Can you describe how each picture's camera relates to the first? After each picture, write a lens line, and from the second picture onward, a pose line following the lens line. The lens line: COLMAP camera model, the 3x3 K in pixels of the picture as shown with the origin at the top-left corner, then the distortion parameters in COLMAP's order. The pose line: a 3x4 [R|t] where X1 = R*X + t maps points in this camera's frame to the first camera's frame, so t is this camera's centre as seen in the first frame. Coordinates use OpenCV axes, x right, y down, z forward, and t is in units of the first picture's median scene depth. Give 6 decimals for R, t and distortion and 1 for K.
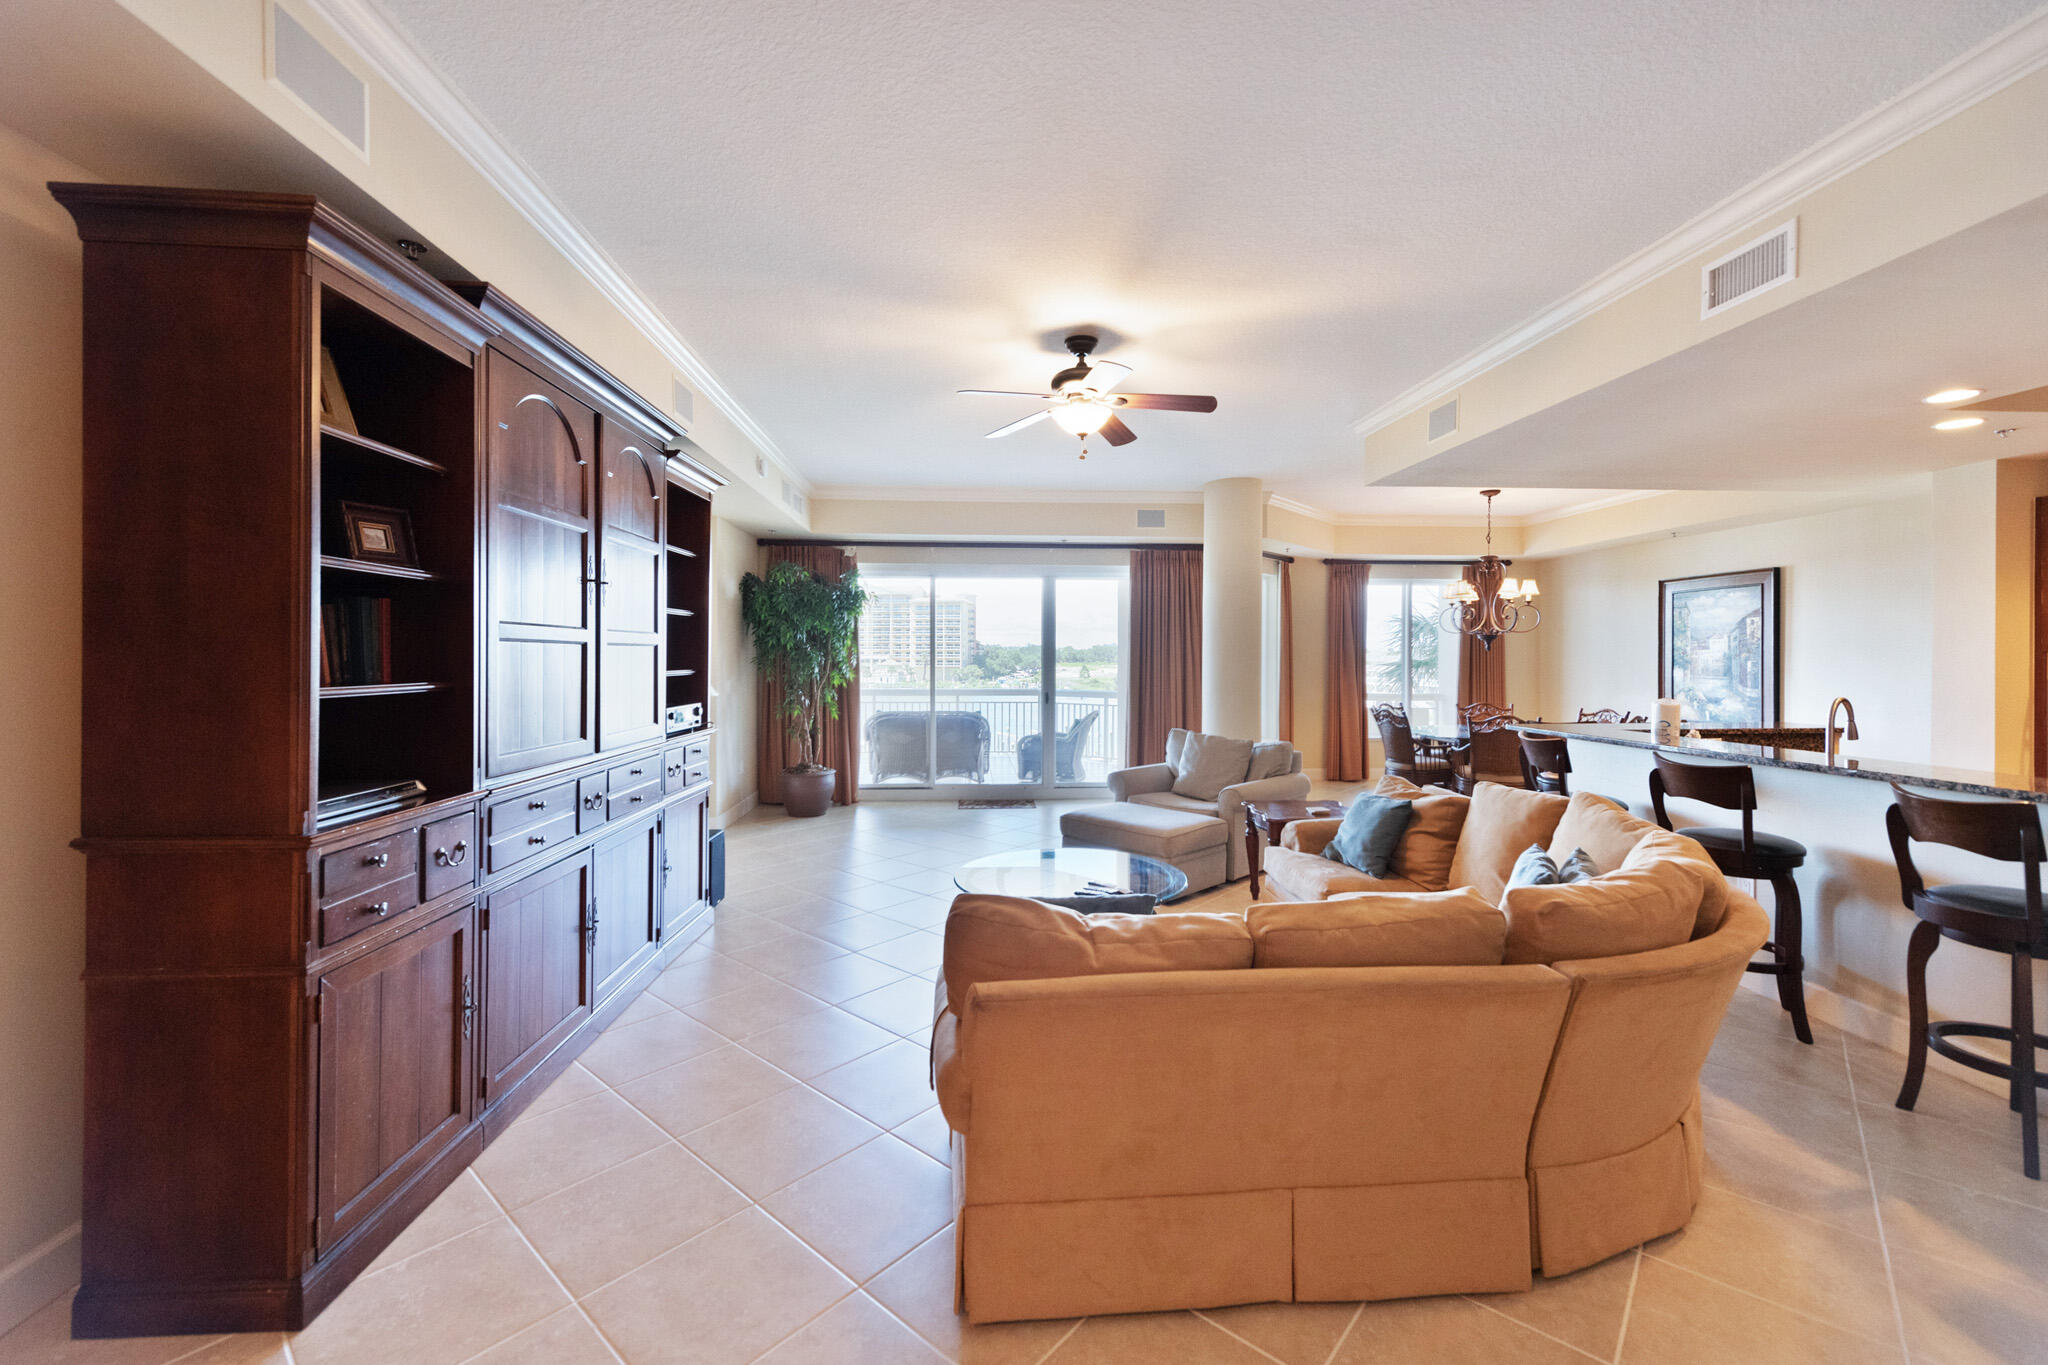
lens RADIAL K [[827.7, 0, 1025.0], [0, 827.7, 657.8], [0, 0, 1]] dist [0.001733, 0.000004]
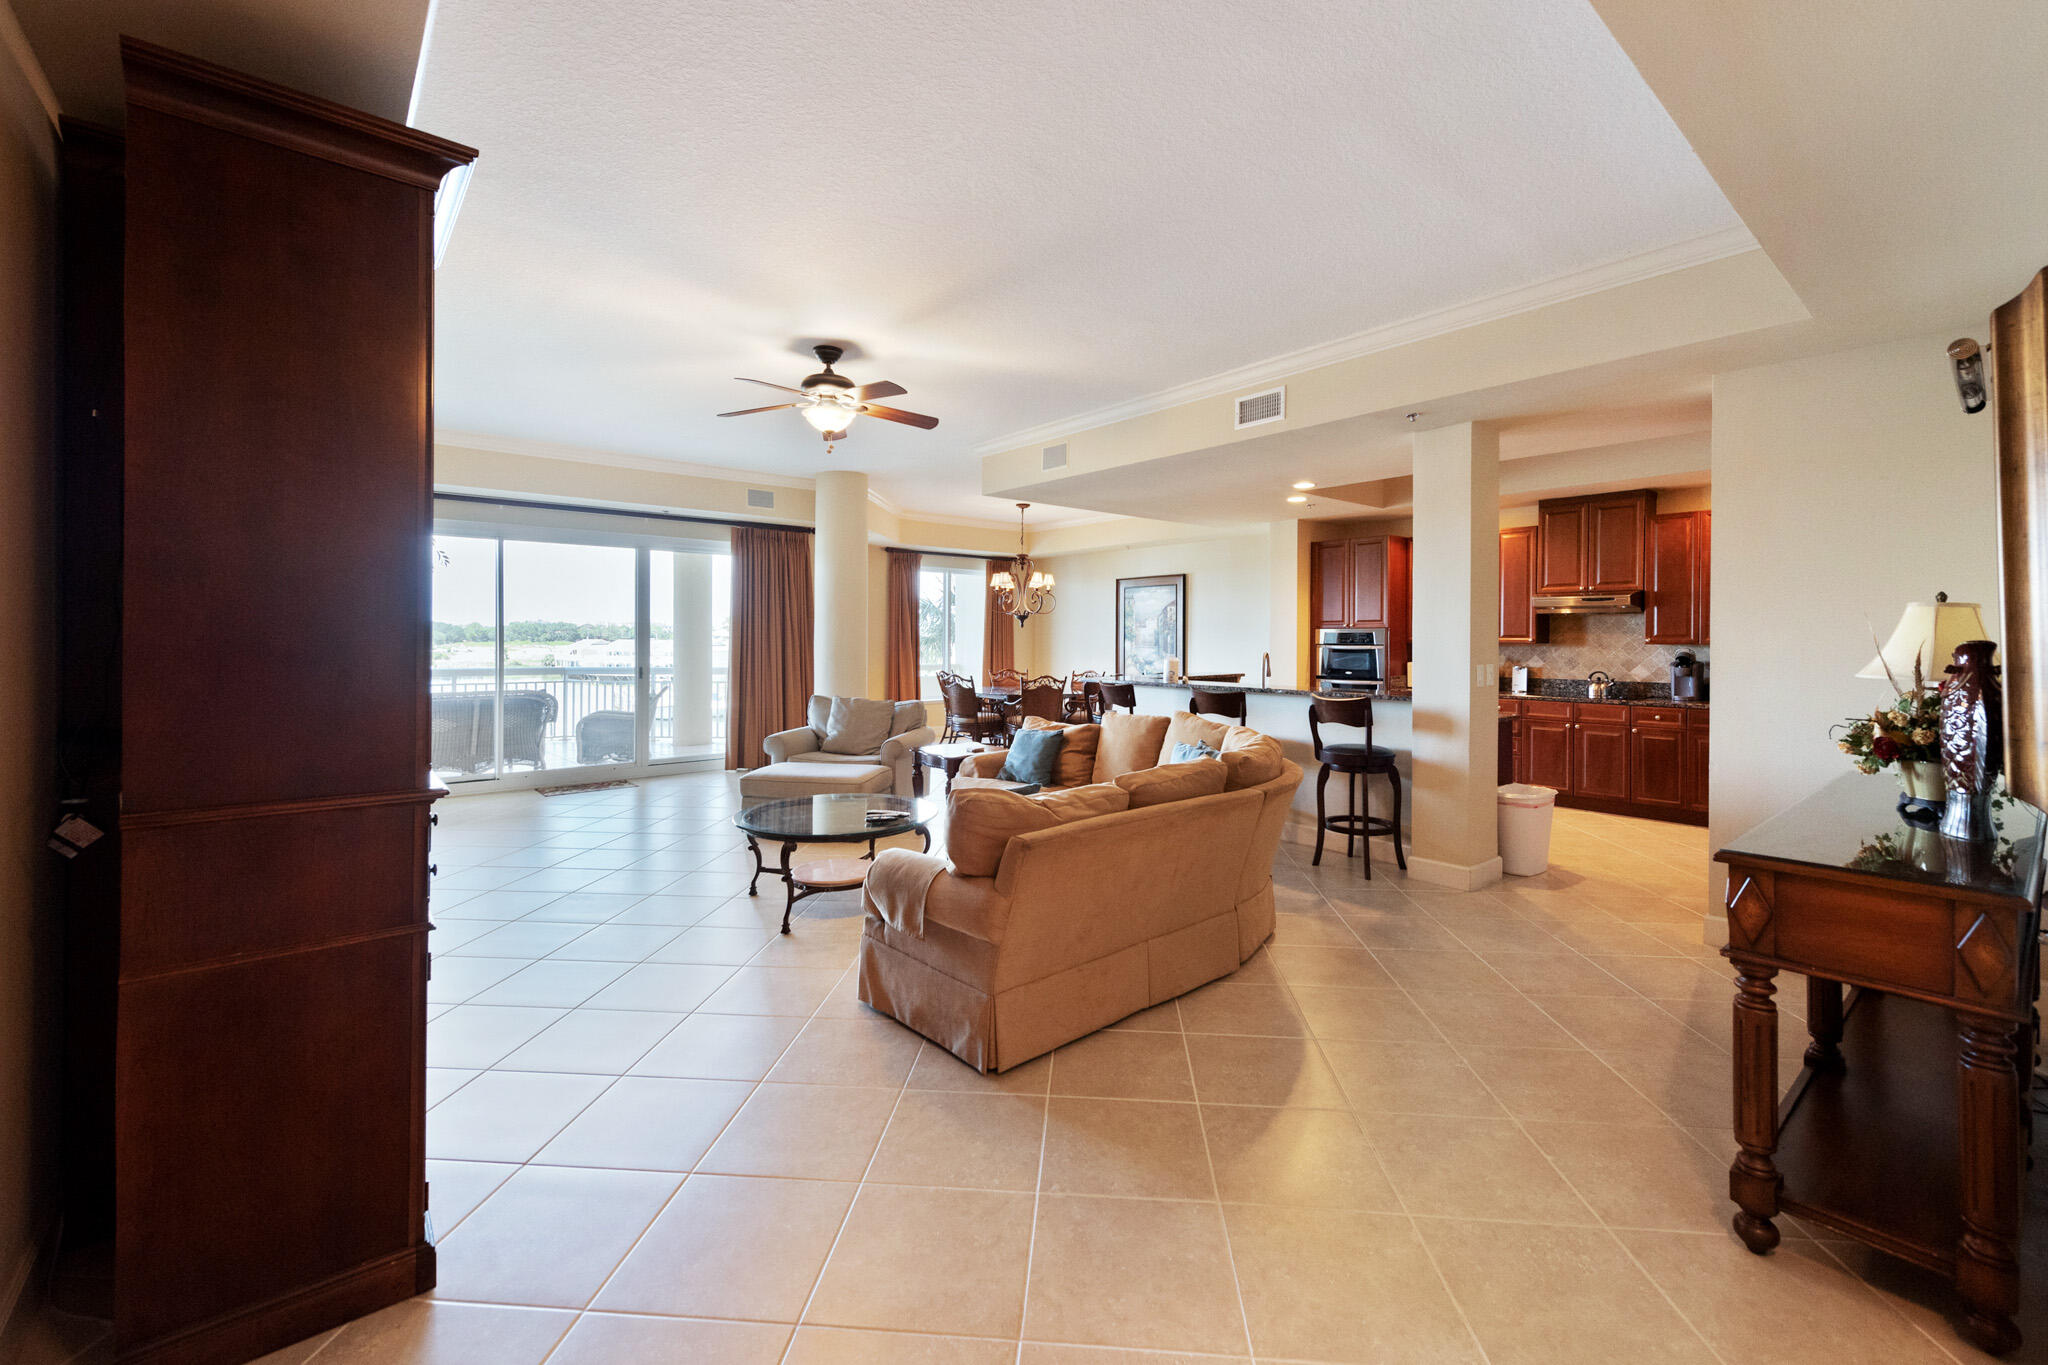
lens RADIAL K [[836.9, 0, 1011.8], [0, 836.9, 640.1], [0, 0, 1]] dist [0.001687, 0.000098]
pose [[0.811013, -0.000150, 0.585028, -0.278313], [-0.000954, 0.999998, 0.001579, 0.011613], [-0.585027, -0.001839, 0.811011, -0.063378]]
